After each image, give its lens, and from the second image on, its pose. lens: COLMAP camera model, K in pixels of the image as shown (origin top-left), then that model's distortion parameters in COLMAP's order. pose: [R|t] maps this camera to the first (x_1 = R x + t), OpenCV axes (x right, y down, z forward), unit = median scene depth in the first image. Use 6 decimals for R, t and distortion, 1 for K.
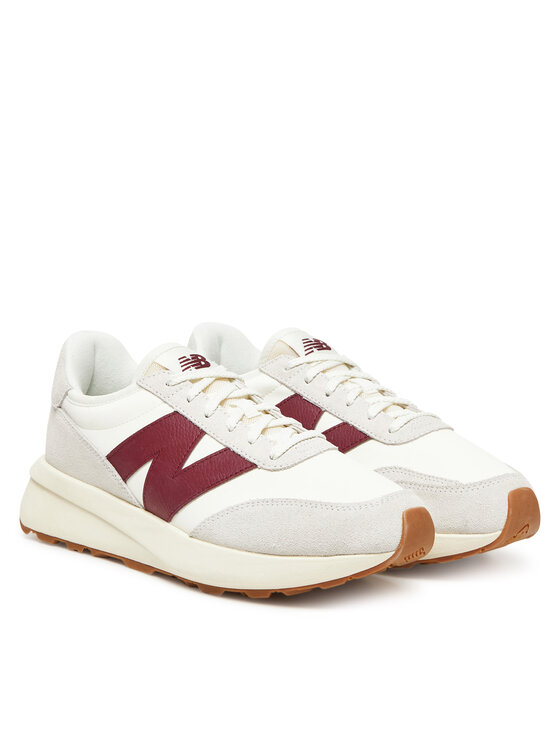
lens RADIAL K [[1660.8, 0, 279.7], [0, 1660.8, 373.5], [0, 0, 1]] dist [-0.028934, 0.000000]
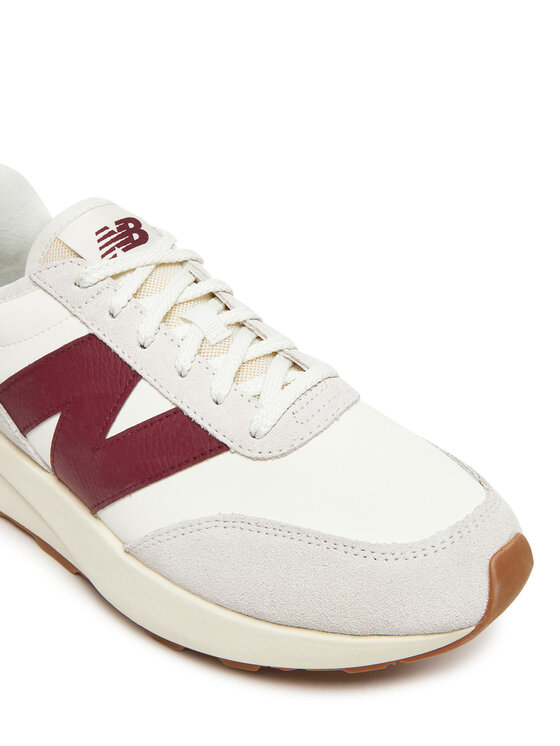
lens RADIAL K [[929.8, 0, 282.1], [0, 929.8, 370.5], [0, 0, 1]] dist [-0.035009, 0.000000]
pose [[0.998703, -0.030457, 0.040811, -0.007224], [0.014380, 0.937480, 0.347741, -0.083124], [-0.048851, -0.346703, 0.936702, 0.677771]]
